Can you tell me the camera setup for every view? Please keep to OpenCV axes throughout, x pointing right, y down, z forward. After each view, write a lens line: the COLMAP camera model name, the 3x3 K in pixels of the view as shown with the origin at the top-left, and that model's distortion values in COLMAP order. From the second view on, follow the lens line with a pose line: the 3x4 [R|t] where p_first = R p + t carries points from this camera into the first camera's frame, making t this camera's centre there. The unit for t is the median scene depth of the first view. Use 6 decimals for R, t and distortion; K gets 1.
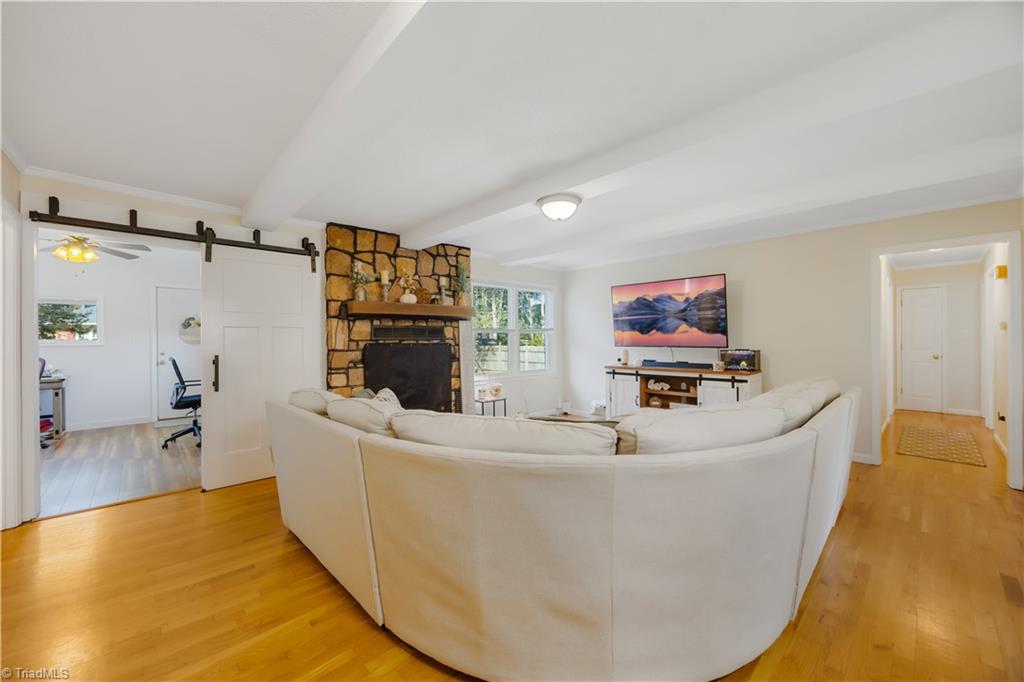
lens RADIAL K [[397.5, 0, 508.1], [0, 397.5, 341.7], [0, 0, 1]] dist [-0.004272, 0.000559]
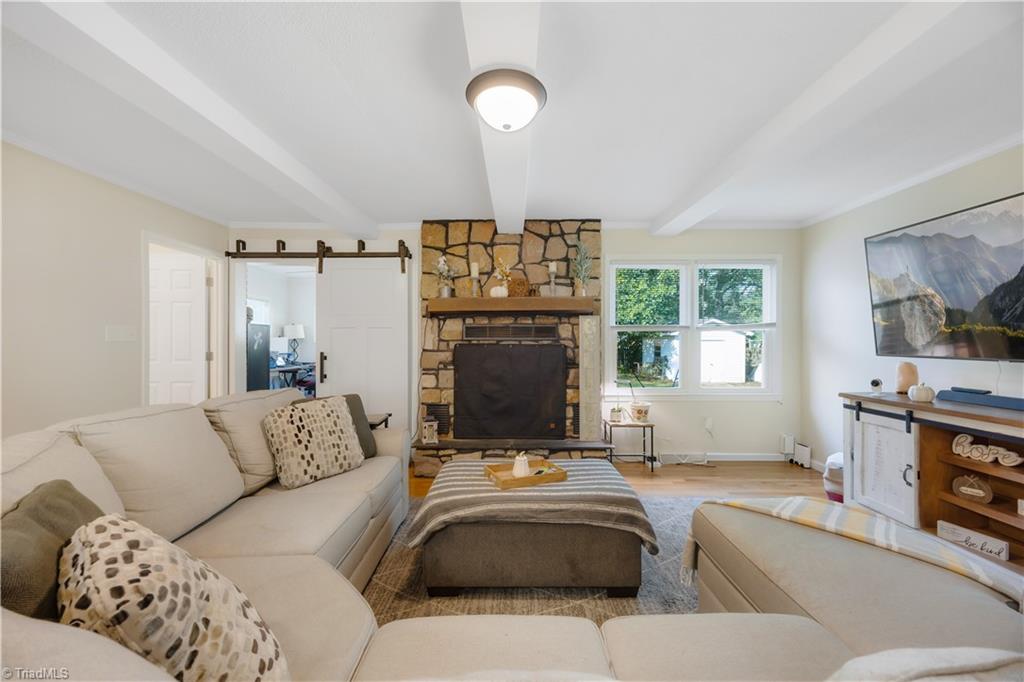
lens RADIAL K [[397.5, 0, 507.9], [0, 397.5, 338.3], [0, 0, 1]] dist [-0.004272, 0.000559]
pose [[0.722184, 0.005830, -0.691676, 0.323935], [-0.009026, 0.999959, -0.000995, -0.007200], [0.691642, 0.006961, 0.722207, 0.360762]]
